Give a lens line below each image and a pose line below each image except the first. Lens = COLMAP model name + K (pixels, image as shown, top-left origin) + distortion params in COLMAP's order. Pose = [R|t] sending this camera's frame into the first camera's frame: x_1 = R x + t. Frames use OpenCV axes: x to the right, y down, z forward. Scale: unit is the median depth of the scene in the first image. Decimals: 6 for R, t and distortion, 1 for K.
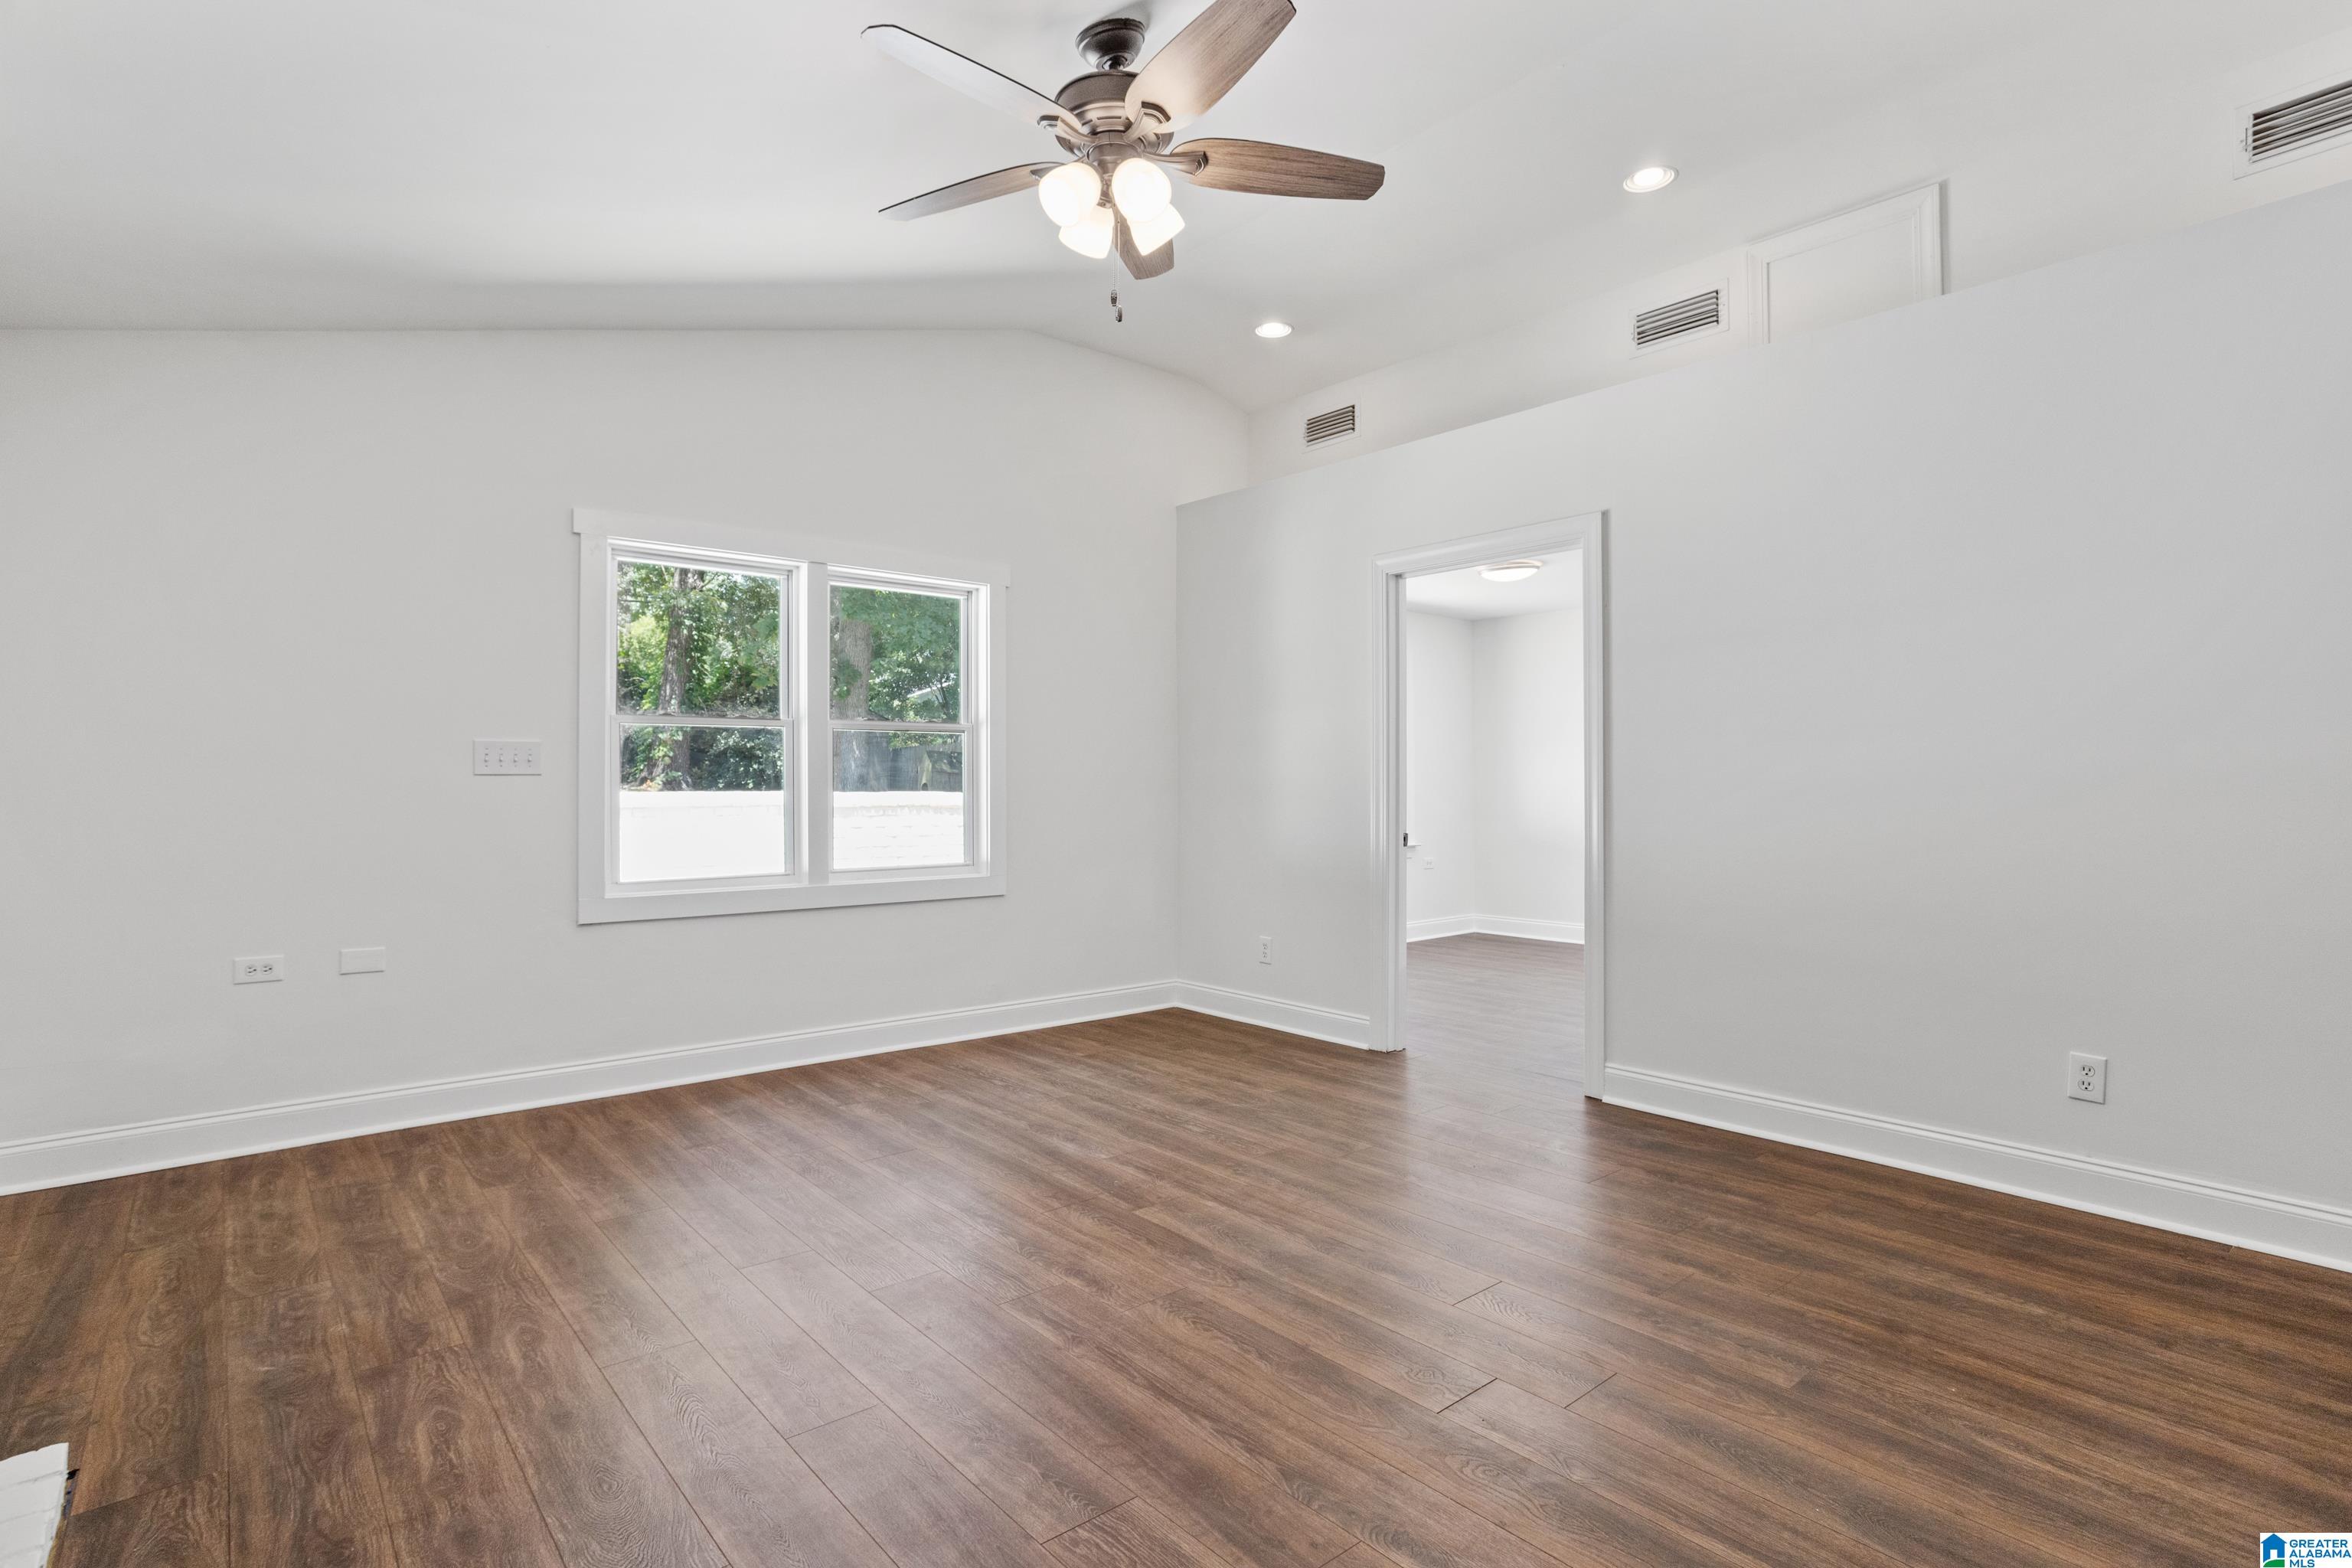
lens RADIAL K [[1143.9, 0, 1180.2], [0, 1143.9, 781.1], [0, 0, 1]] dist [-0.006424, 0.009150]
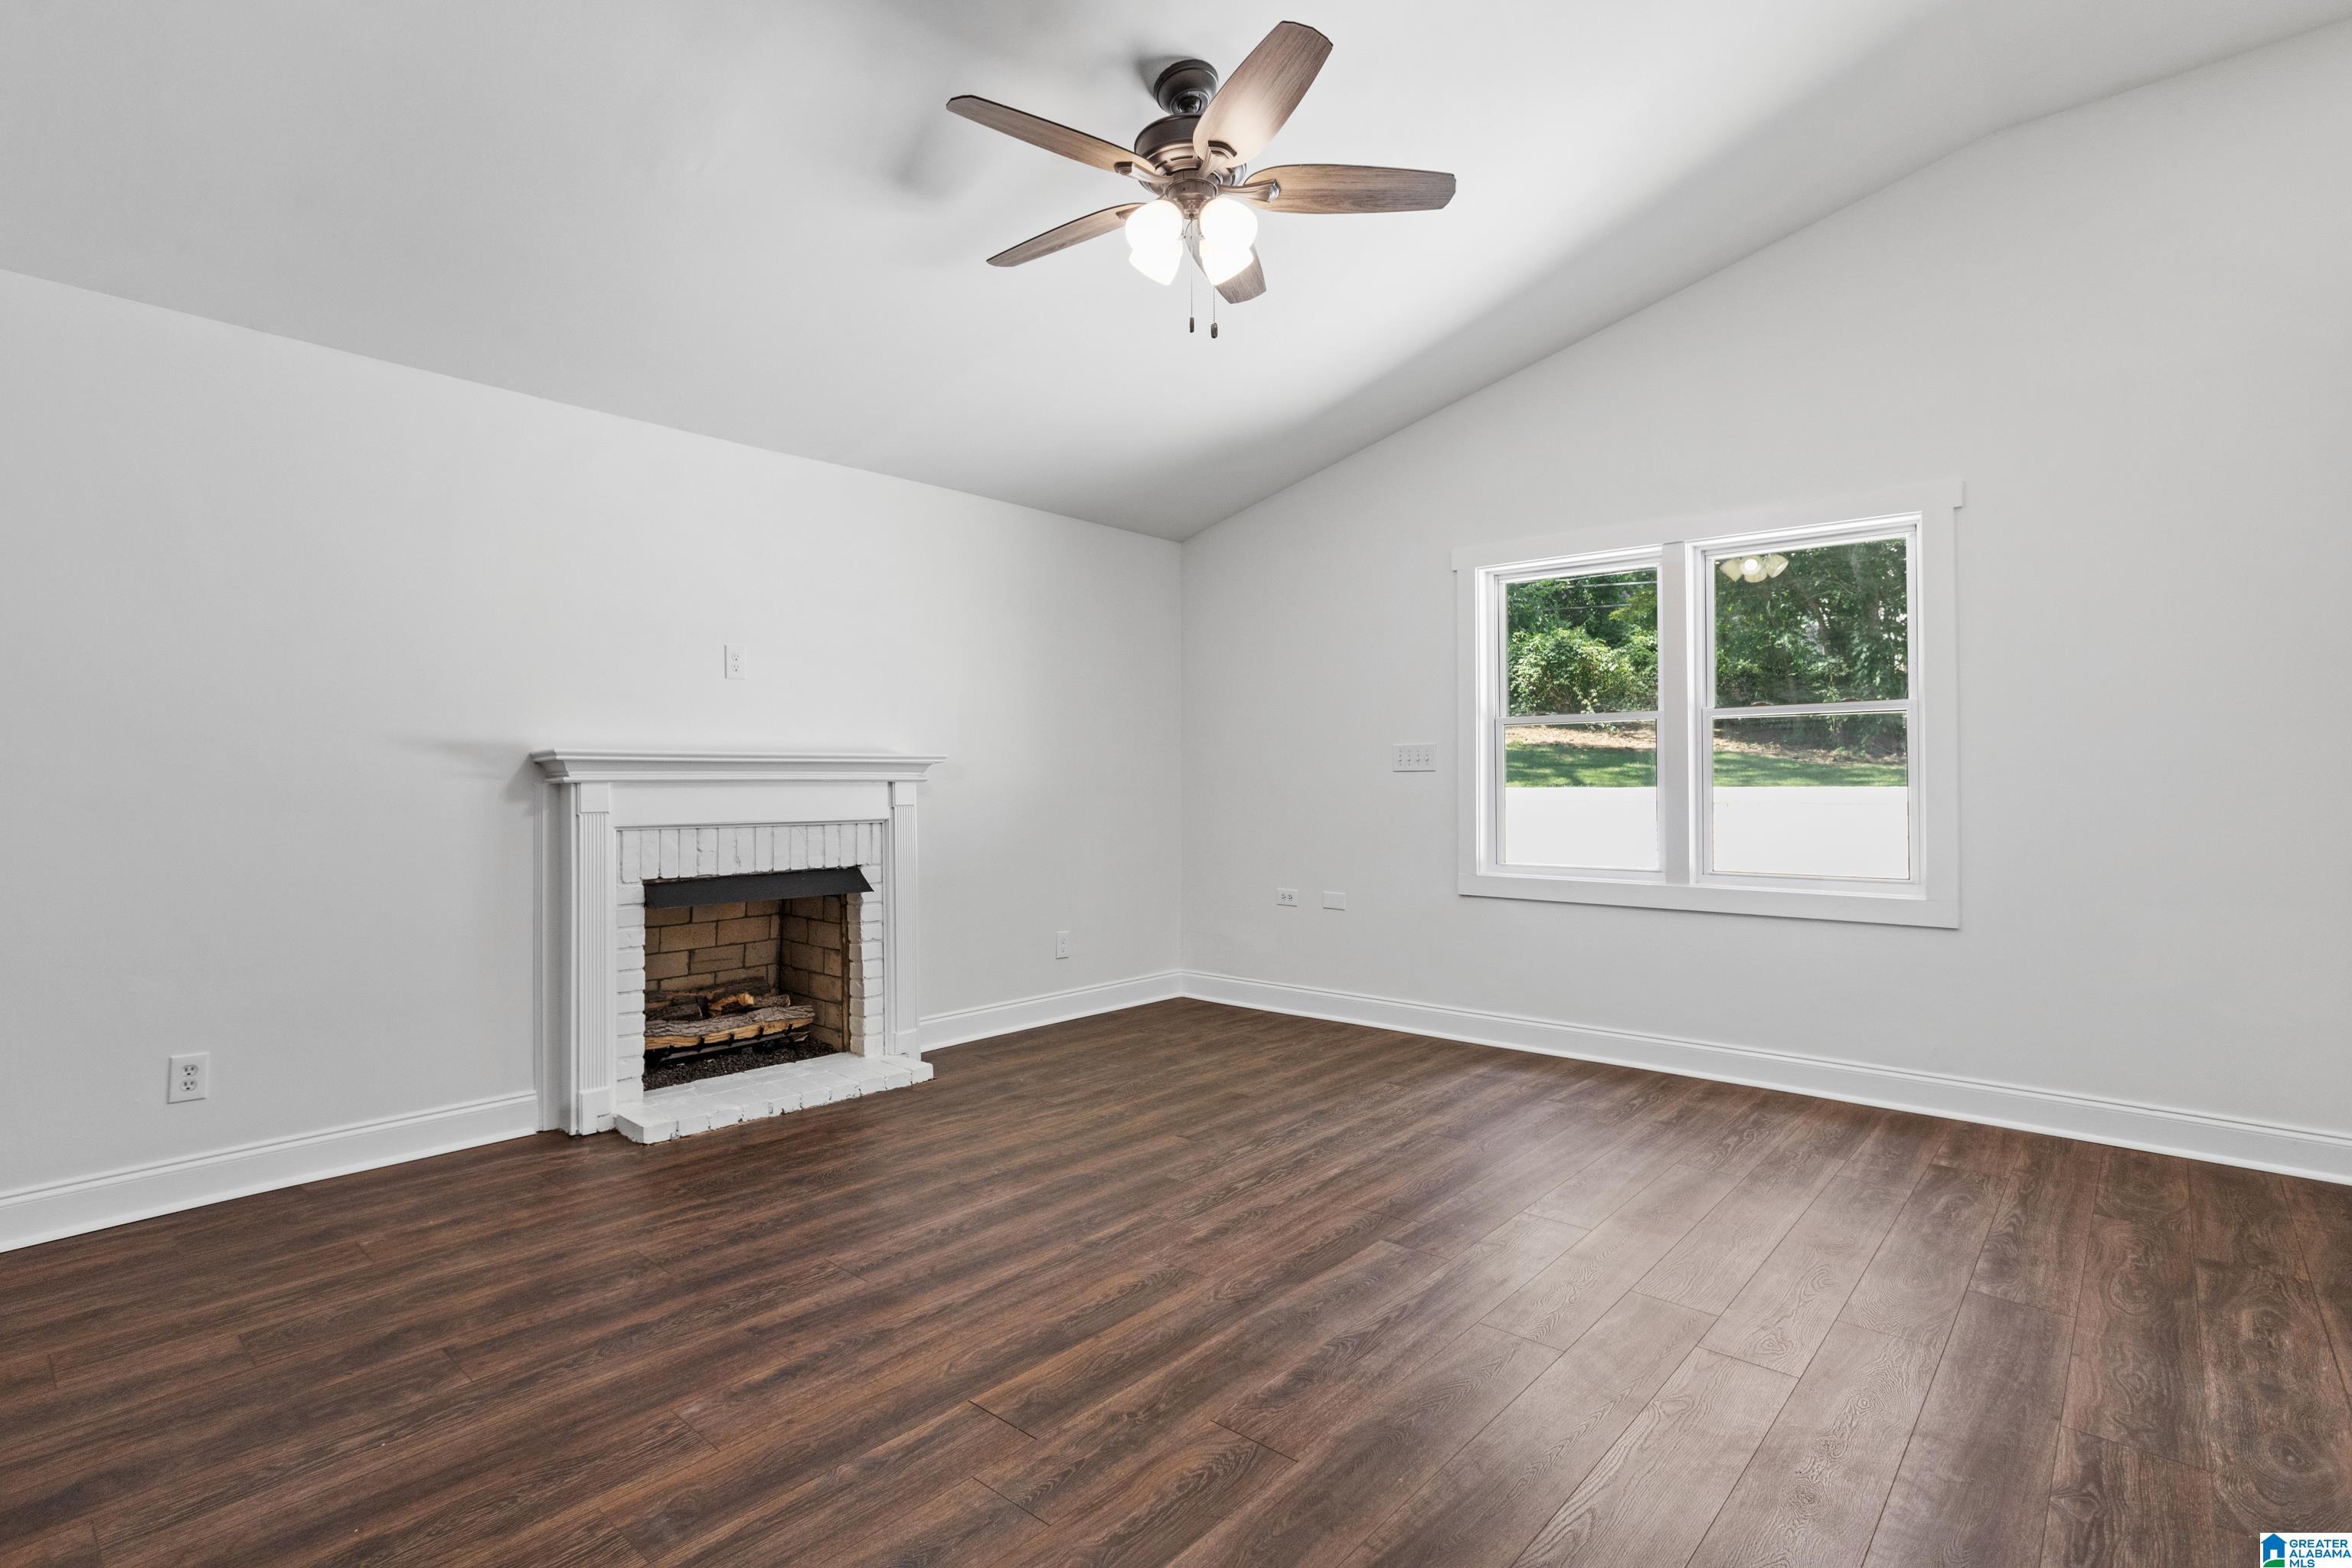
lens RADIAL K [[1143.9, 0, 1173.9], [0, 1143.9, 786.5], [0, 0, 1]] dist [-0.006424, 0.009150]
pose [[0.162227, 0.005683, -0.986737, 0.729735], [0.006510, 0.999955, 0.006829, -0.000243], [0.986732, -0.007531, 0.162183, 0.590187]]
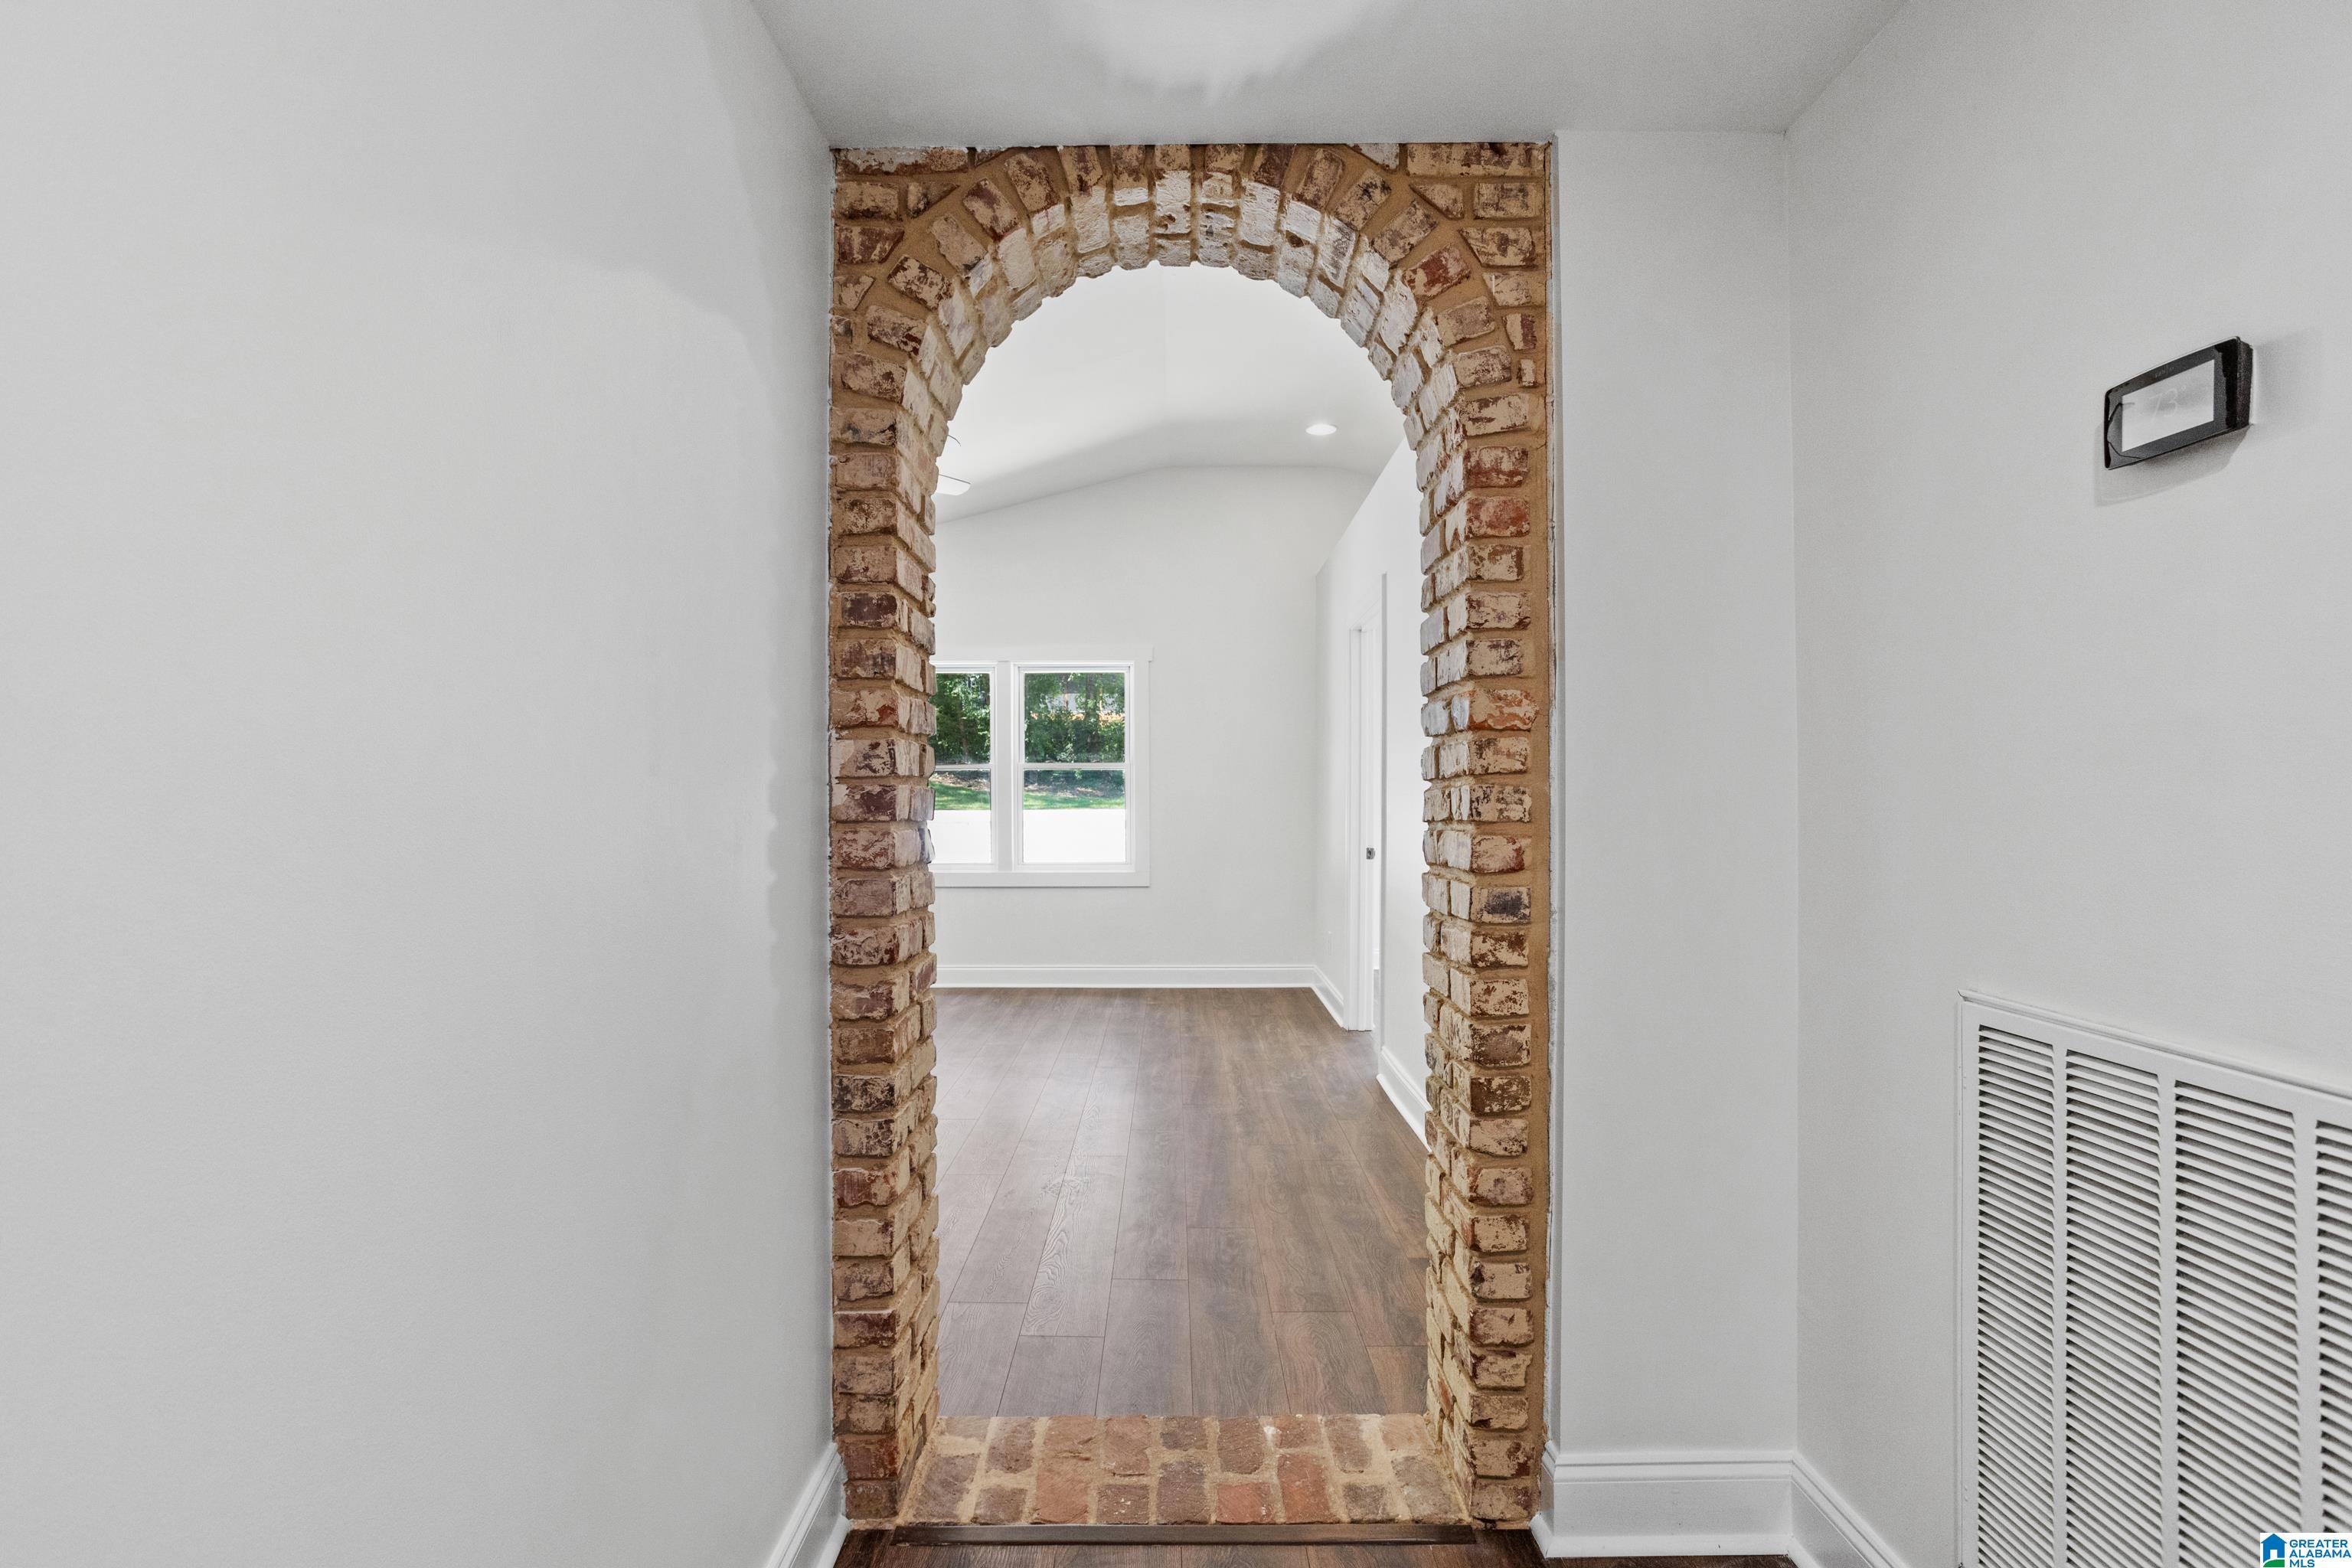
lens RADIAL K [[1143.9, 0, 1193.2], [0, 1143.9, 797.5], [0, 0, 1]] dist [-0.006424, 0.009150]
pose [[0.774471, -0.002029, -0.632607, 1.130810], [0.000949, 0.999997, -0.002045, -0.006491], [0.632609, 0.000983, 0.774471, -0.029459]]
